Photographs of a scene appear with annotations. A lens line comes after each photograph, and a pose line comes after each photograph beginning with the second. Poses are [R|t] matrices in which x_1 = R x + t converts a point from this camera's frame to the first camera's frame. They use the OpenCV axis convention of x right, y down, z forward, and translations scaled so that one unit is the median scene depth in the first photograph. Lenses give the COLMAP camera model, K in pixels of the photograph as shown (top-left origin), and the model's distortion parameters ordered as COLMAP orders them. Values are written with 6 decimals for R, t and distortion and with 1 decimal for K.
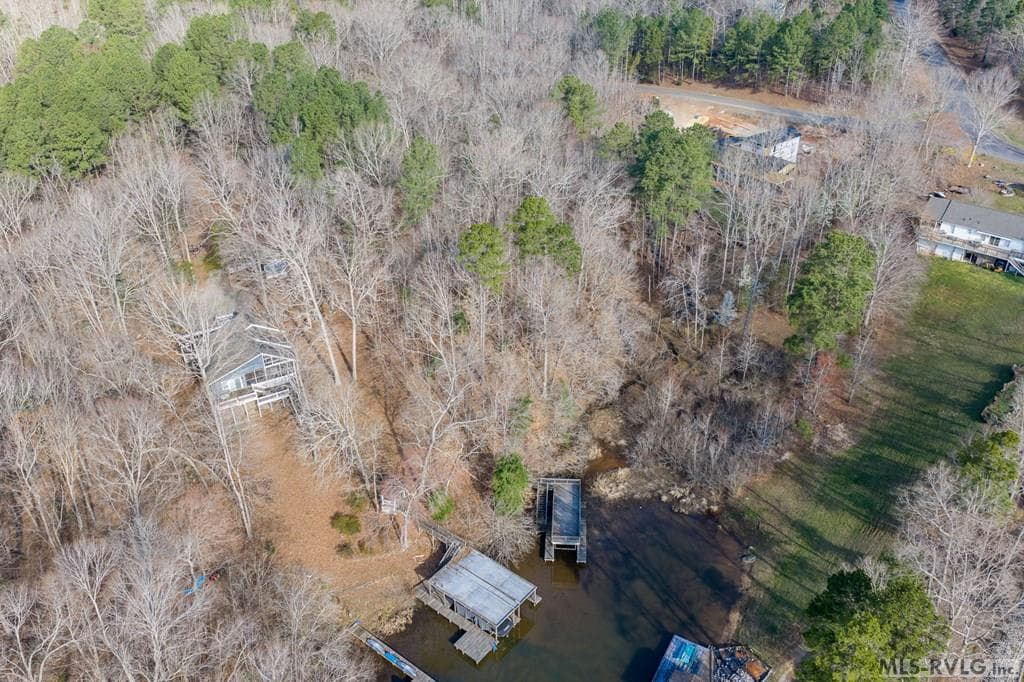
lens RADIAL K [[844.6, 0, 512.0], [0, 844.6, 341.0], [0, 0, 1]] dist [0.013528, -0.019552]
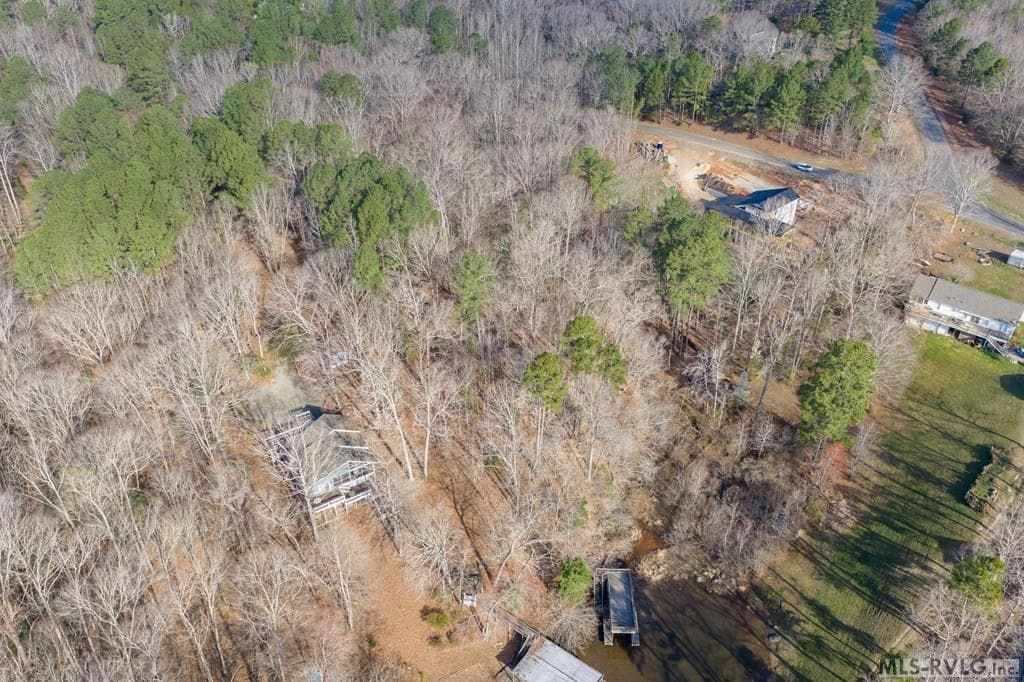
lens RADIAL K [[844.6, 0, 512.0], [0, 844.6, 341.0], [0, 0, 1]] dist [0.013528, -0.019552]
pose [[0.999097, -0.015331, 0.039631, -0.118950], [0.012523, 0.997457, 0.070162, -0.225868], [-0.040606, -0.069603, 0.996748, -0.133019]]
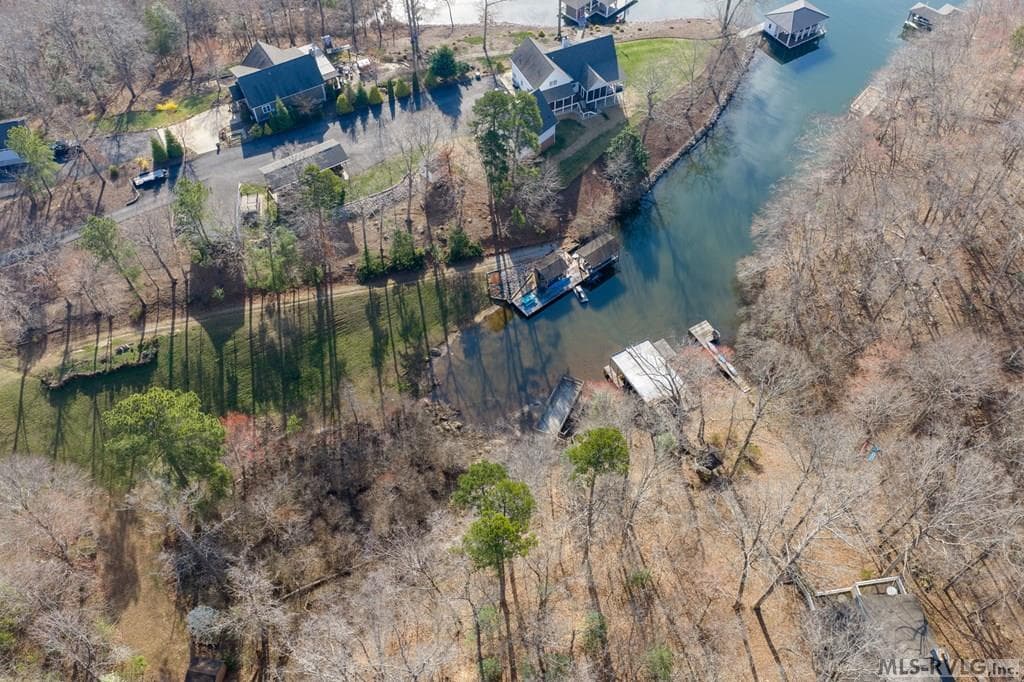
lens RADIAL K [[844.6, 0, 512.0], [0, 844.6, 341.0], [0, 0, 1]] dist [0.013528, -0.019552]
pose [[-0.933754, -0.276079, 0.227781, -0.102518], [0.201277, 0.121200, 0.972007, -0.871891], [-0.295958, 0.953463, -0.057602, 0.928035]]
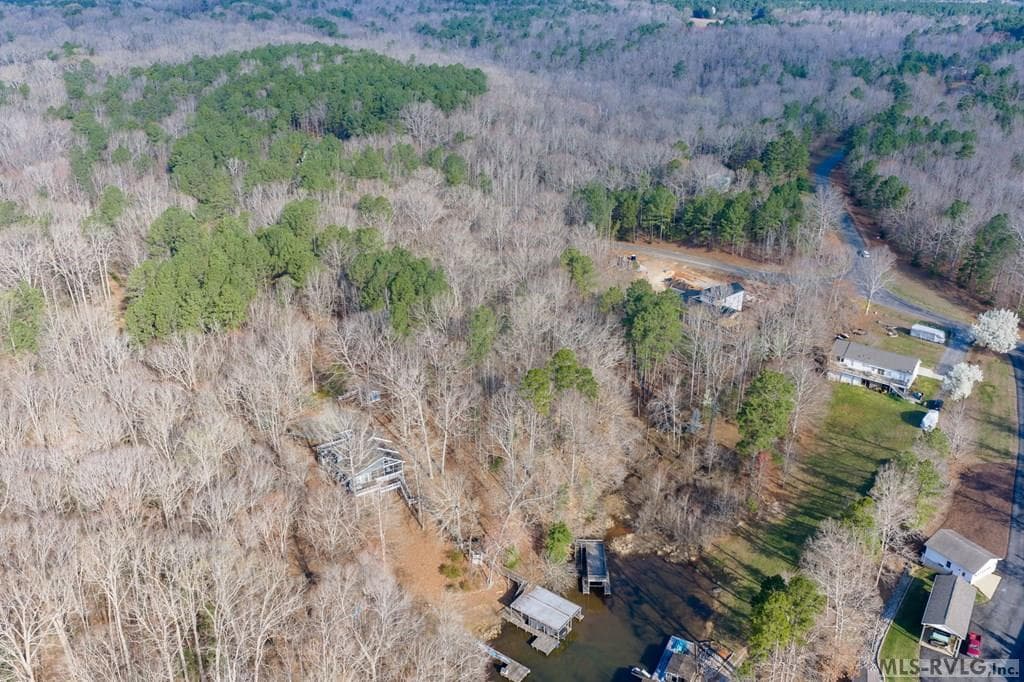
lens RADIAL K [[844.6, 0, 512.0], [0, 844.6, 341.0], [0, 0, 1]] dist [0.013528, -0.019552]
pose [[0.999129, -0.006697, 0.041180, -0.133136], [0.011746, 0.992261, -0.123617, -0.001620], [-0.040034, 0.123993, 0.991475, -0.493280]]
